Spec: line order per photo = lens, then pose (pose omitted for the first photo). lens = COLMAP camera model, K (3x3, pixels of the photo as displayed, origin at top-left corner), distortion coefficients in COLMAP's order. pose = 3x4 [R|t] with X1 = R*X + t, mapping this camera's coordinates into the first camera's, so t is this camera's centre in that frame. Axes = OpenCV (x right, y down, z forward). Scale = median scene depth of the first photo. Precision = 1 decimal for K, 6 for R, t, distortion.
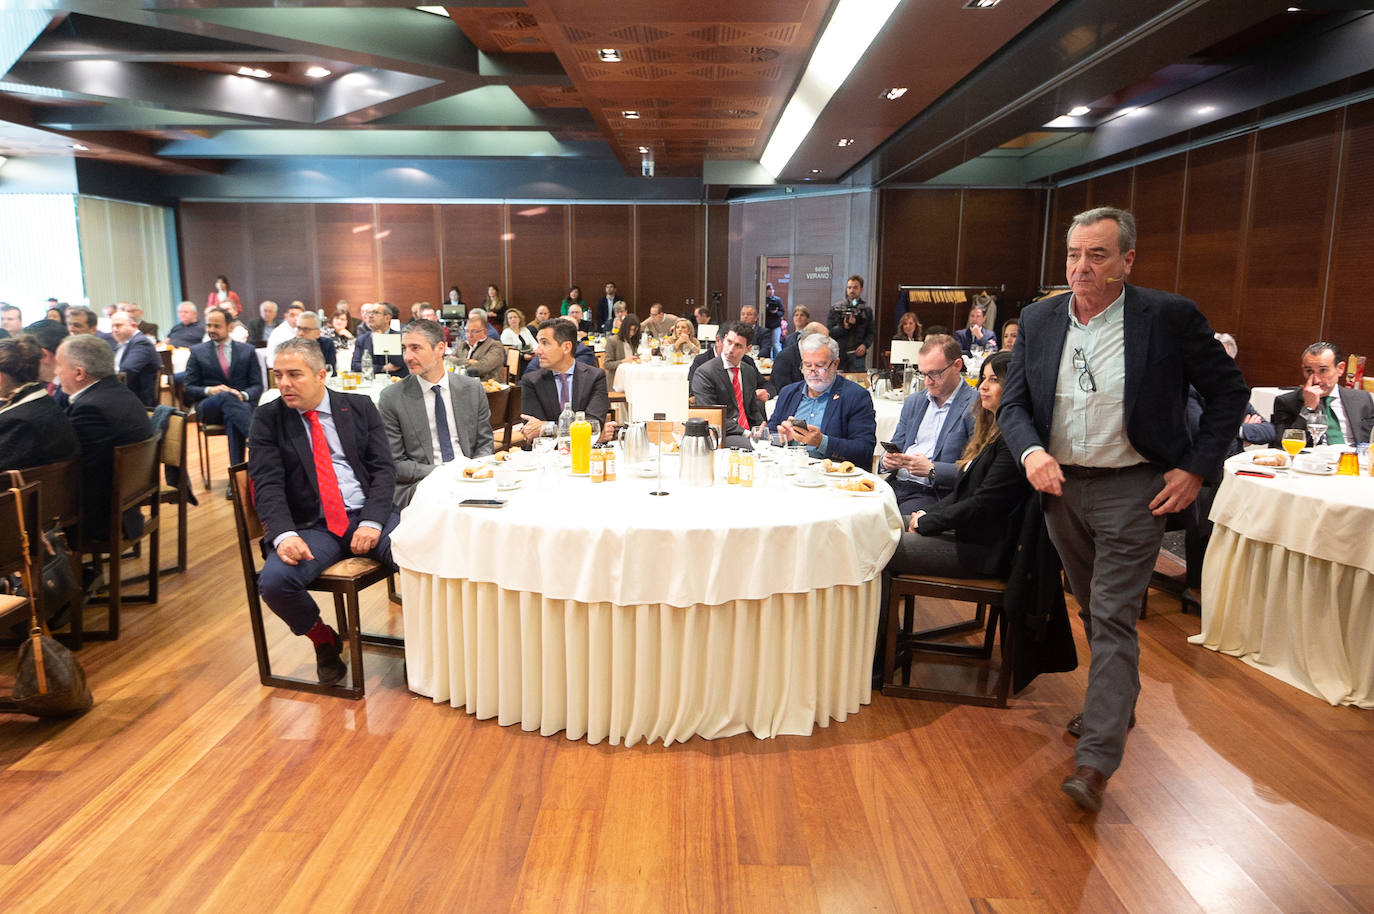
lens RADIAL K [[889.6, 0, 687.0], [0, 889.6, 457.0], [0, 0, 1]] dist [0.043949, -0.032998]
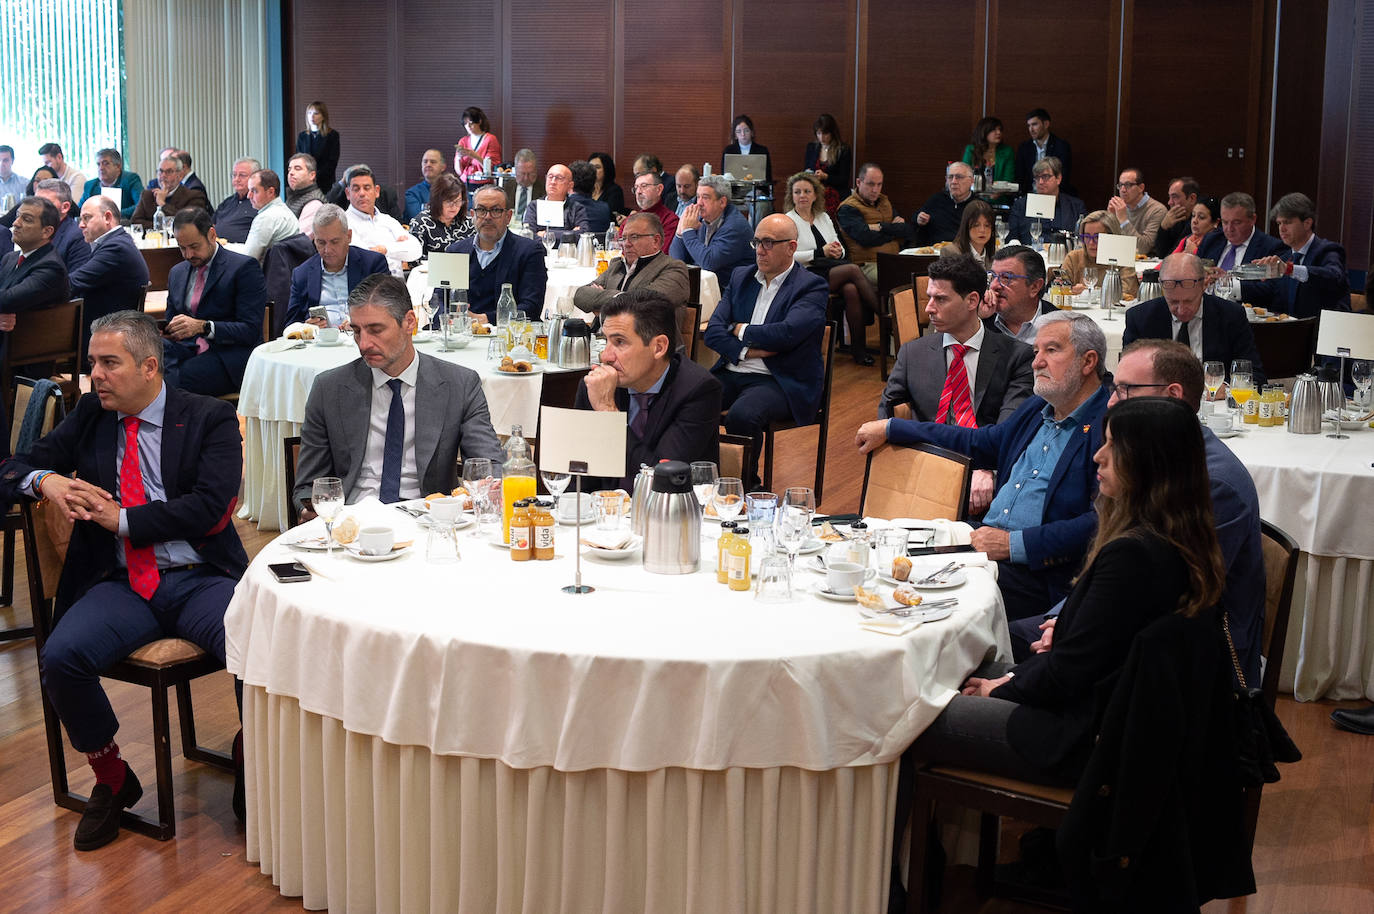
lens RADIAL K [[2011.5, 0, 687.0], [0, 2011.5, 457.0], [0, 0, 1]] dist [-0.129311, 0.076418]
pose [[0.935871, 0.070420, -0.345233, 0.244243], [-0.068534, 0.997492, 0.017681, -0.038114], [0.345612, 0.007113, 0.938350, -0.137798]]
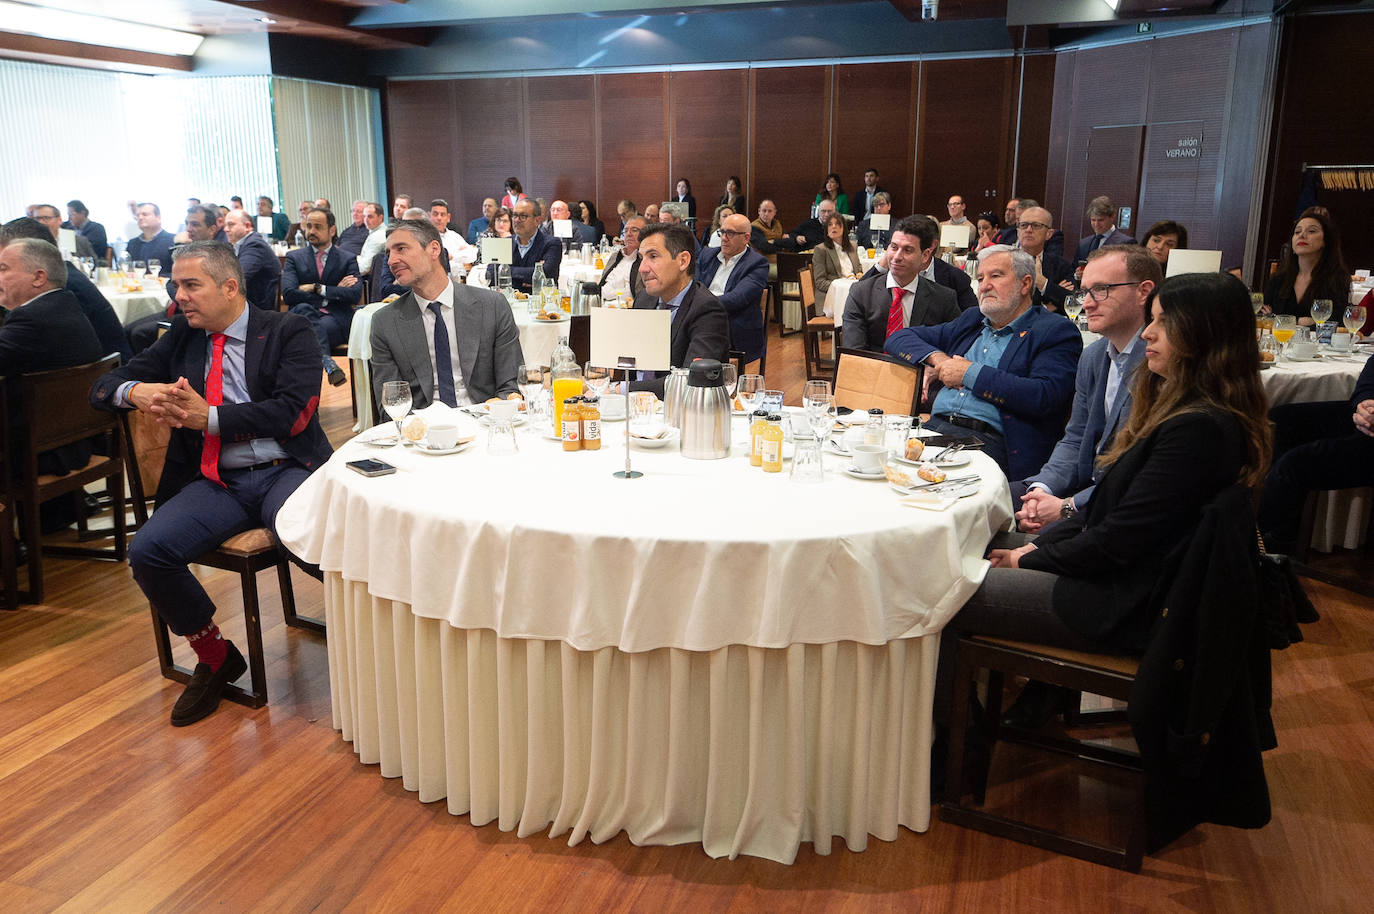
lens RADIAL K [[1114.6, 0, 680.2], [0, 1114.6, 456.9], [0, 0, 1]] dist [0.041178, 0.001646]
pose [[0.951278, 0.064986, -0.301409, 0.124562], [-0.047755, 0.996794, 0.064197, -0.013720], [0.304615, -0.046676, 0.951331, 0.093027]]
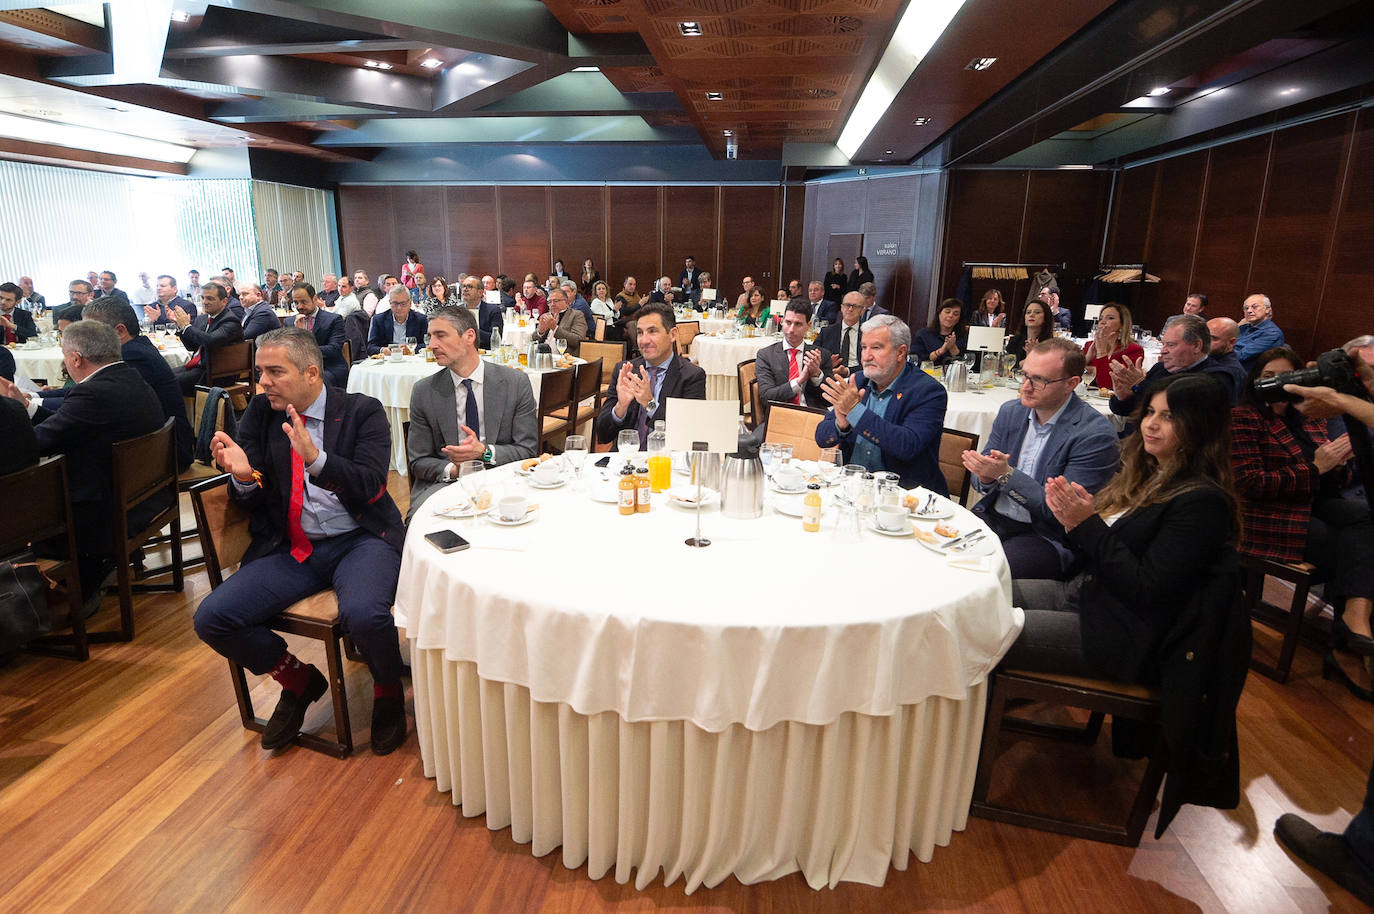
lens RADIAL K [[722.7, 0, 682.2], [0, 722.7, 452.2], [0, 0, 1]] dist [-0.001874, -0.011445]
pose [[0.993525, 0.038258, -0.106981, 0.009534], [-0.030229, 0.996673, 0.075691, -0.040169], [0.109521, -0.071967, 0.991376, 0.176379]]
